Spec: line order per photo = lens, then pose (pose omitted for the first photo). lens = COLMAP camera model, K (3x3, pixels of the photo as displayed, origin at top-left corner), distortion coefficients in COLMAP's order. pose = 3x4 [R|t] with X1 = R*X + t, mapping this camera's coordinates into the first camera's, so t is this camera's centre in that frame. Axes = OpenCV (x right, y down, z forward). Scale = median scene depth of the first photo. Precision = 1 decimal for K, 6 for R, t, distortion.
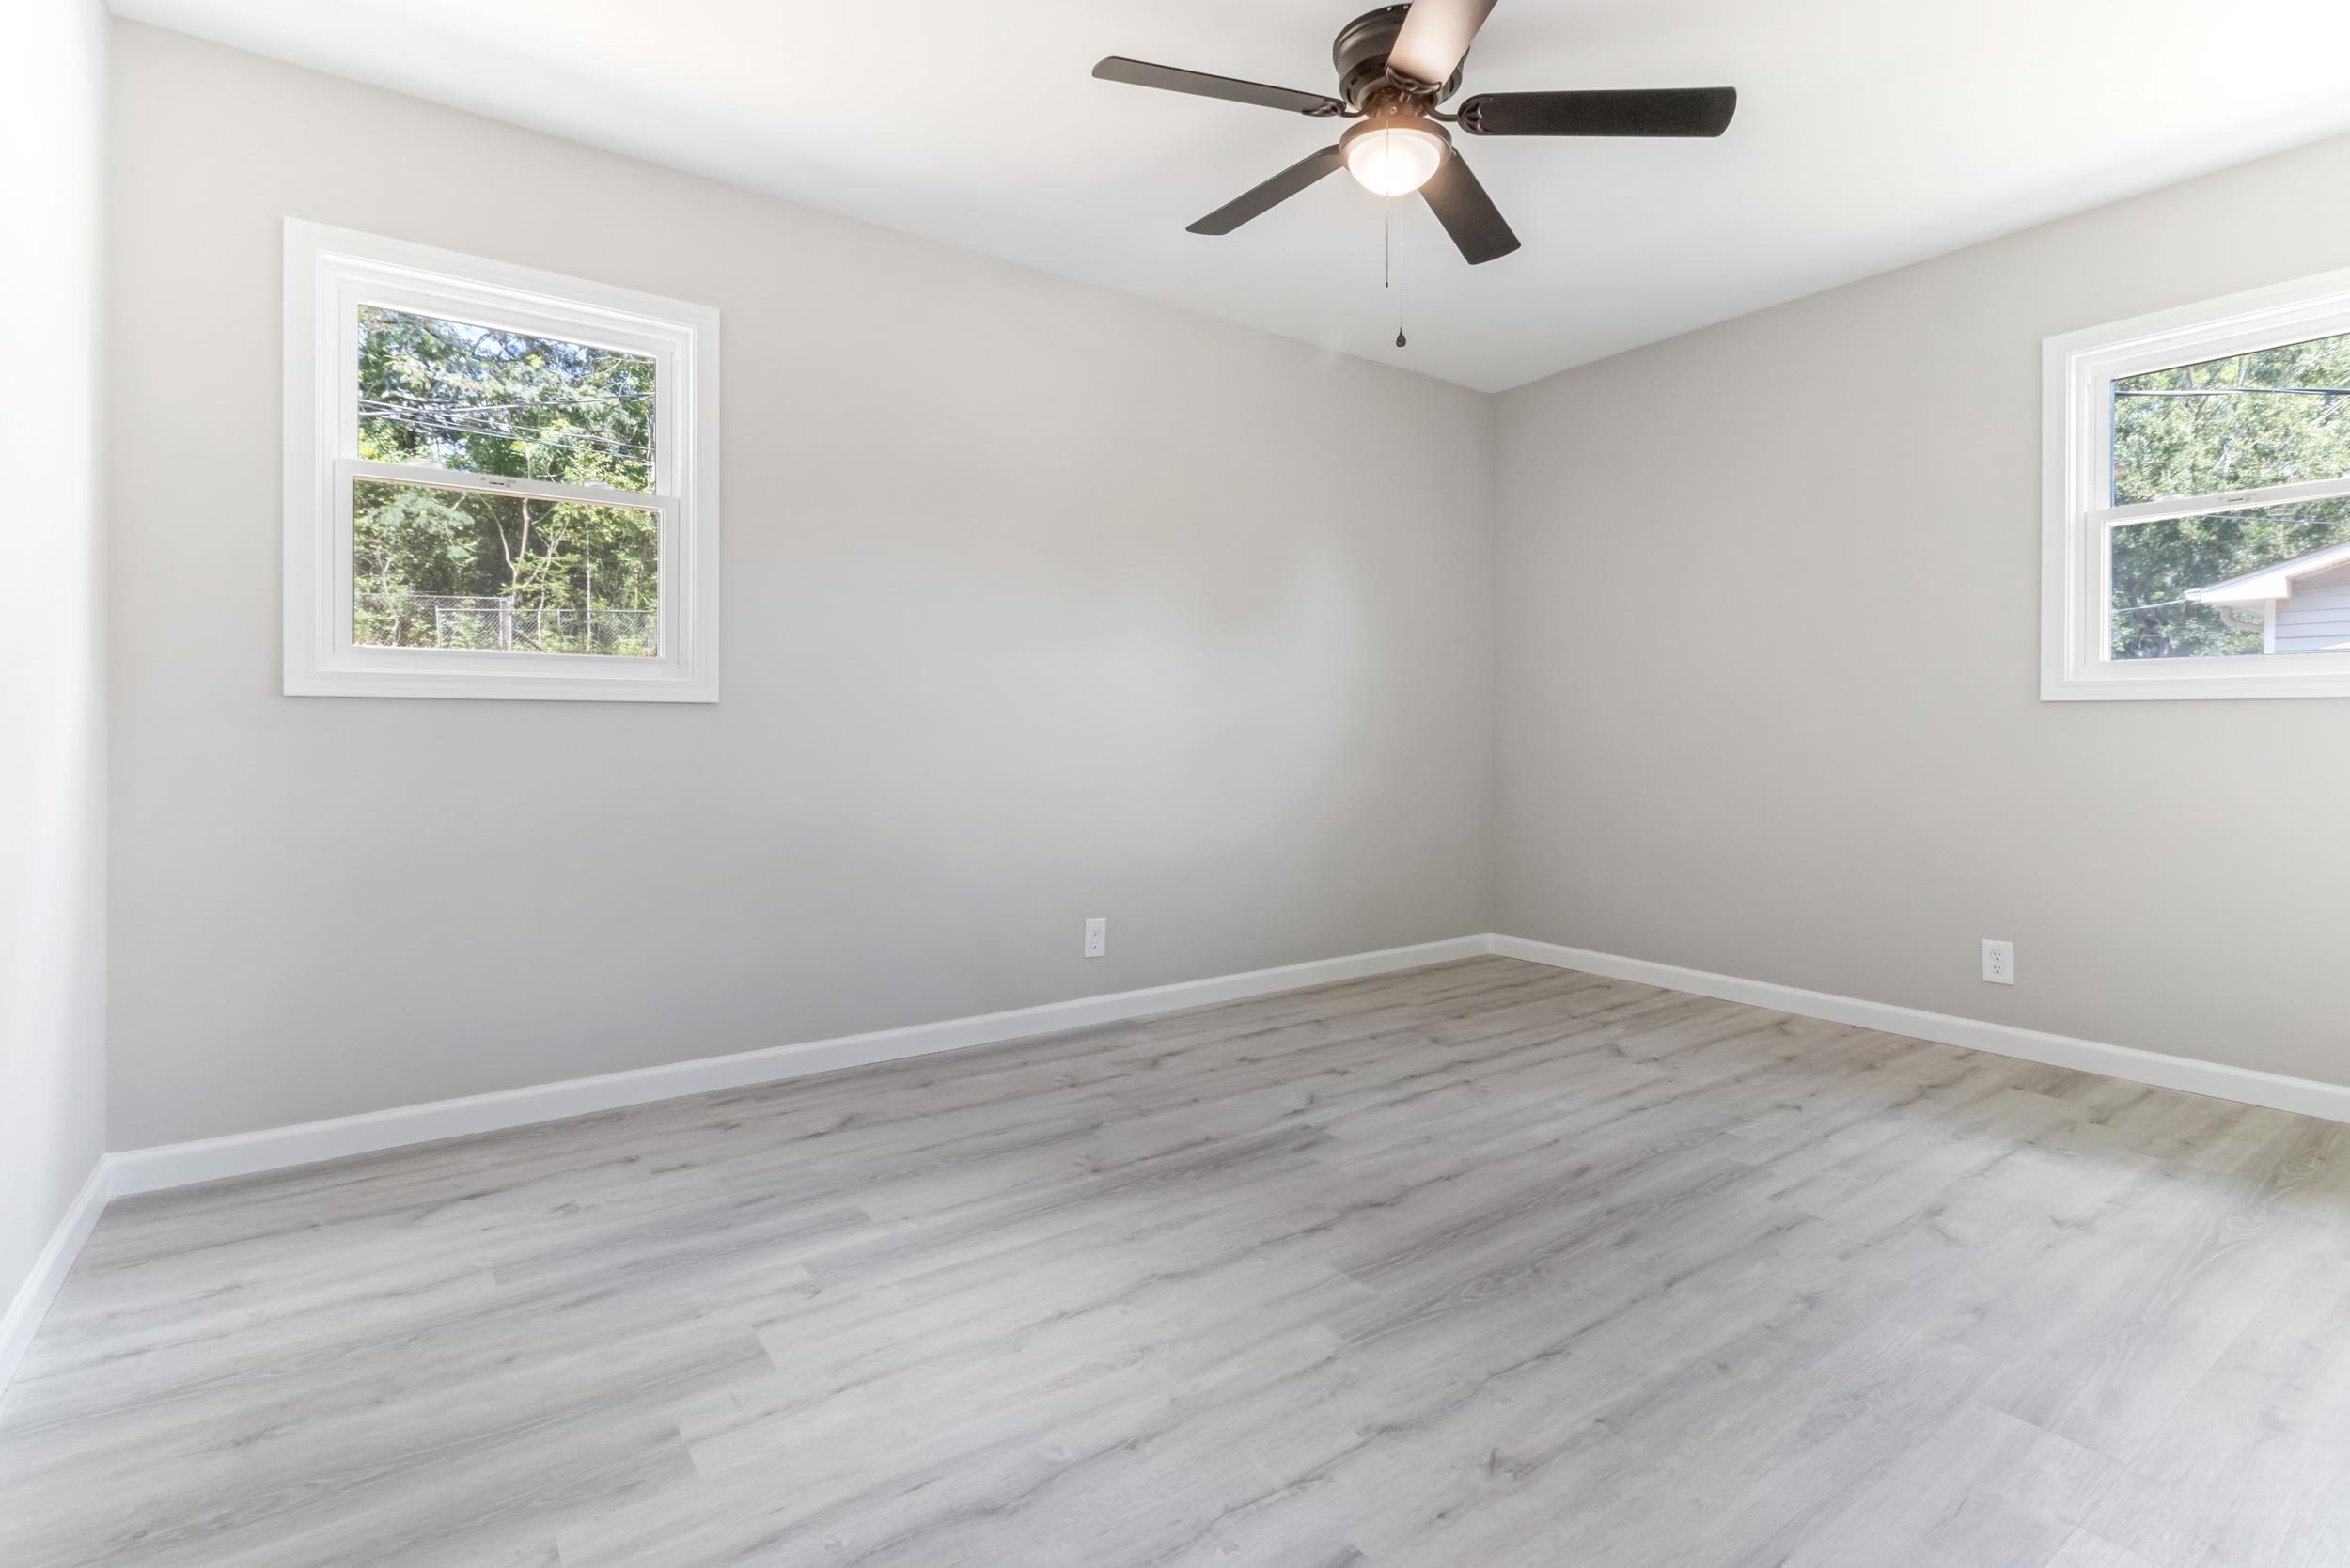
lens RADIAL K [[1134.8, 0, 1178.0], [0, 1134.8, 757.4], [0, 0, 1]] dist [0.007996, 0.000243]
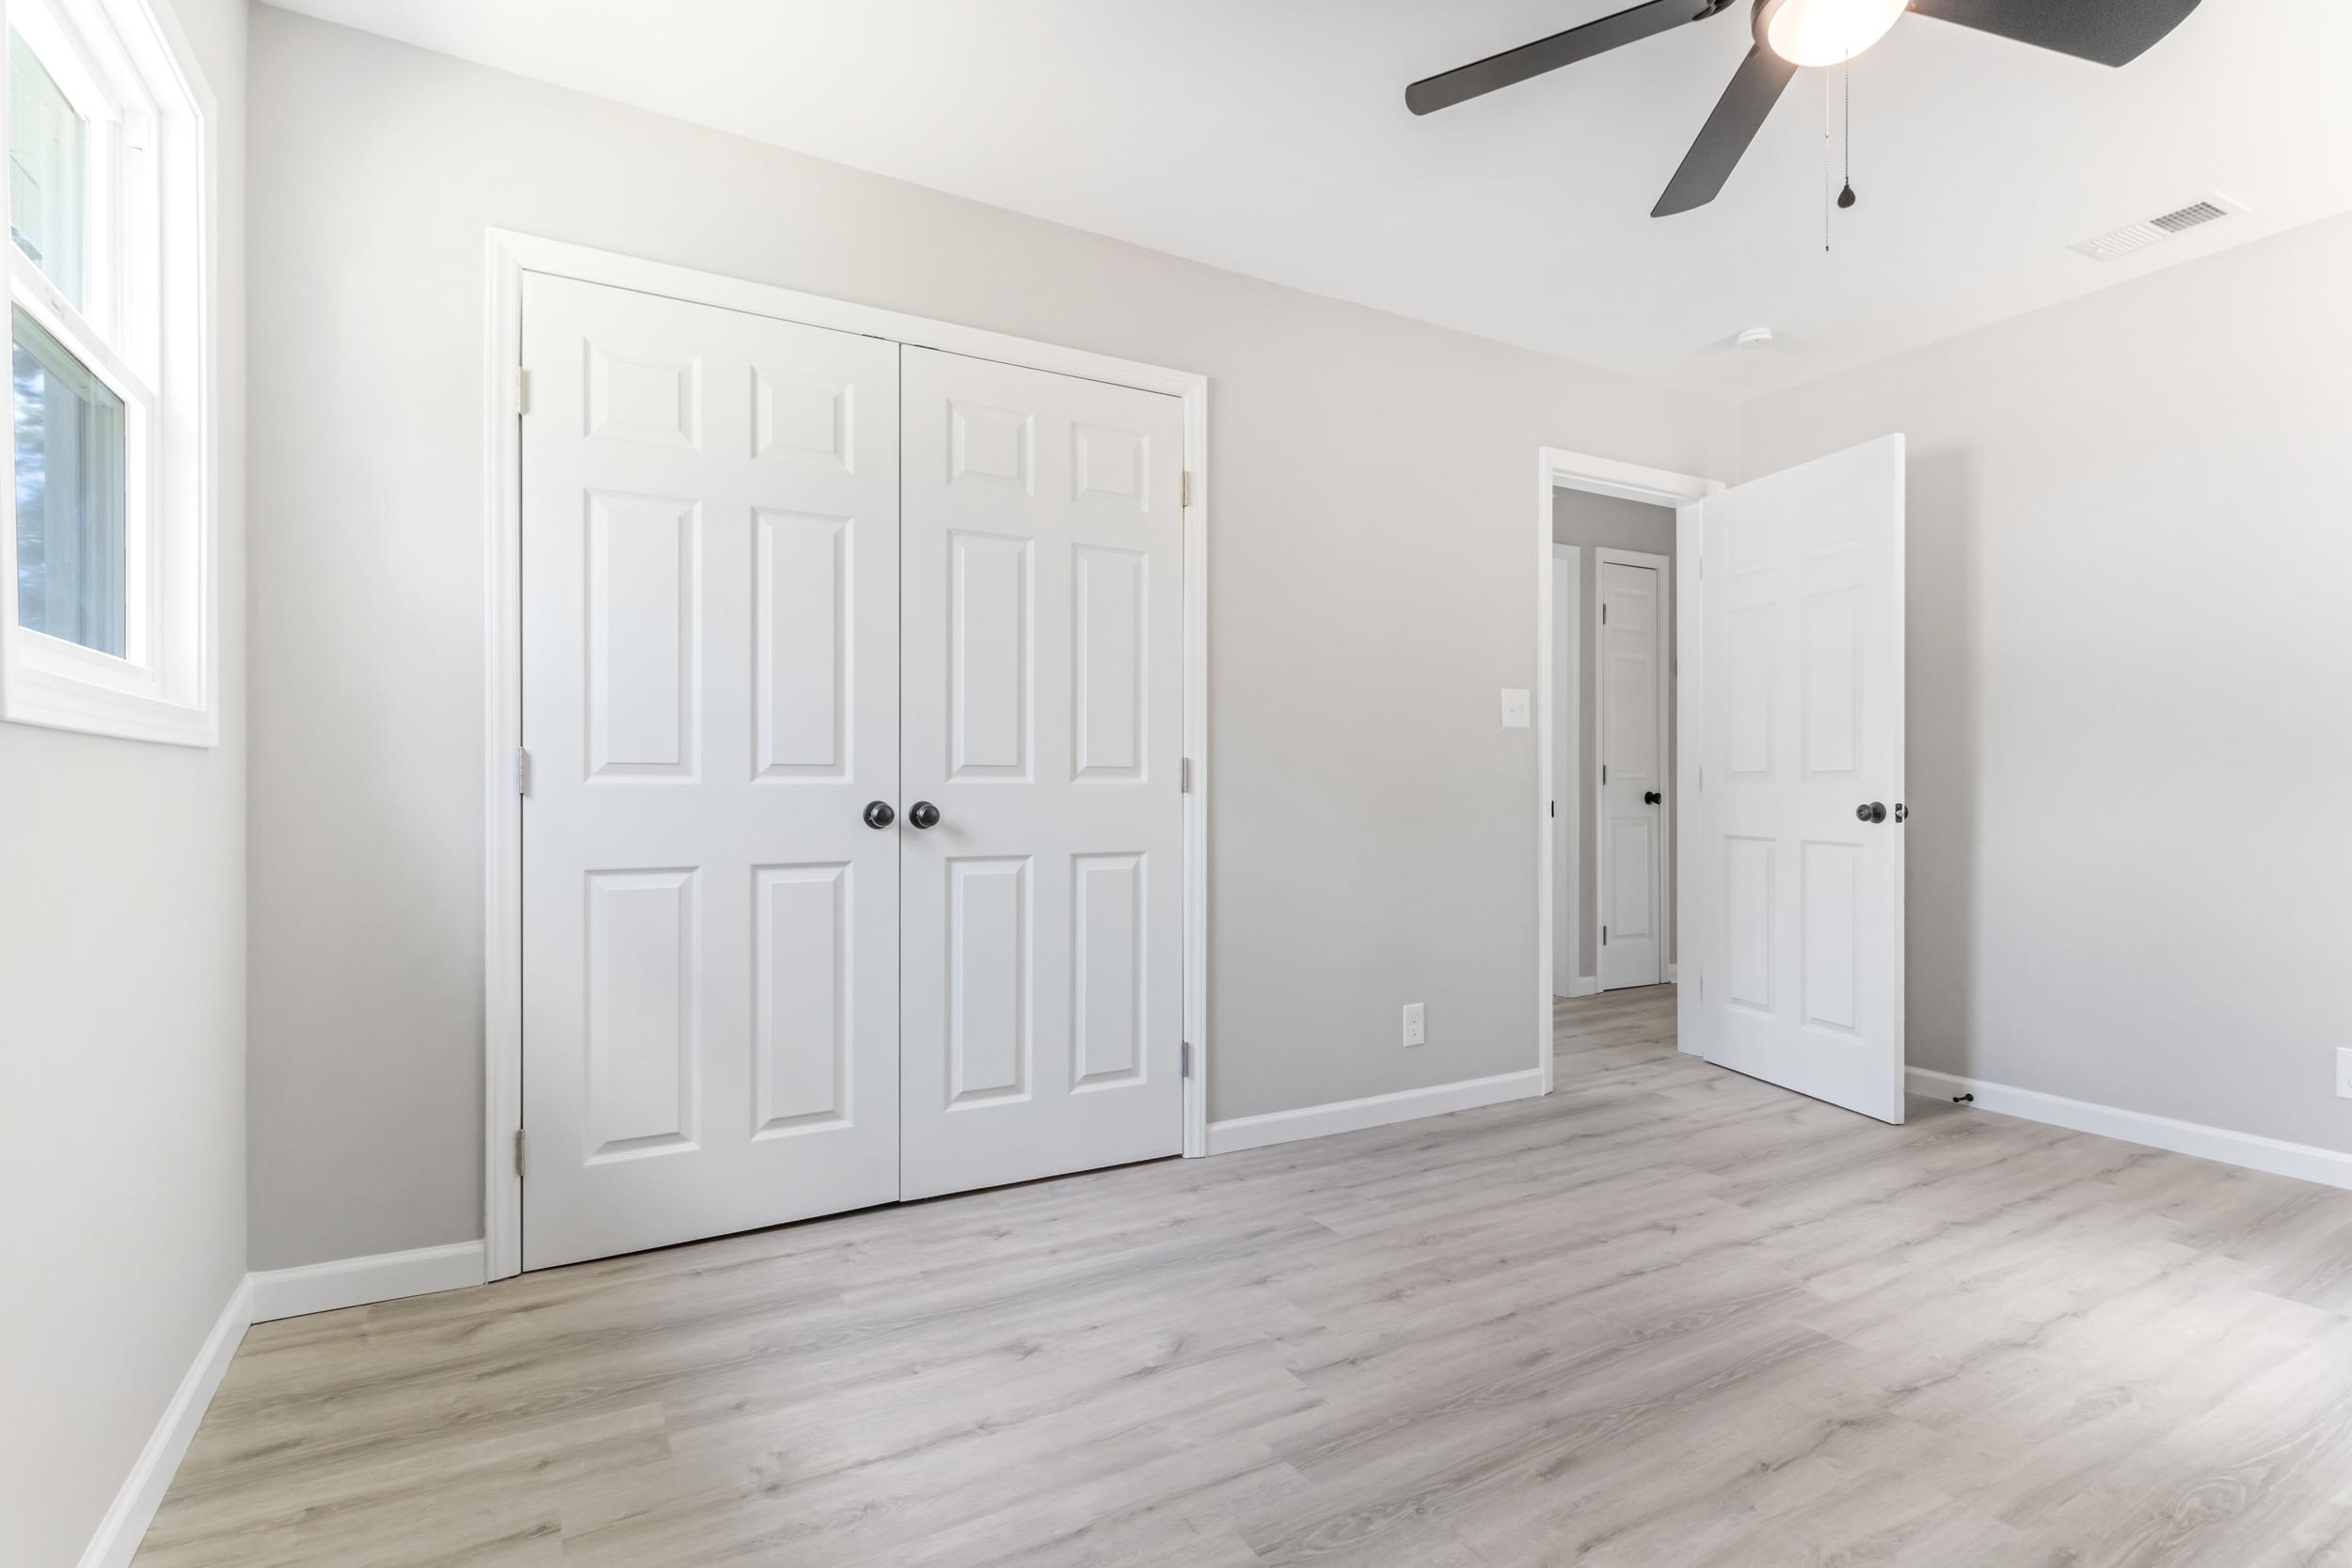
lens RADIAL K [[1135.6, 0, 1179.0], [0, 1135.6, 757.4], [0, 0, 1]] dist [0.007996, 0.000243]
pose [[-0.994058, -0.000321, 0.108851, 0.622056], [-0.000645, 0.999995, -0.002945, -0.061389], [-0.108849, -0.002997, -0.994054, 2.088452]]
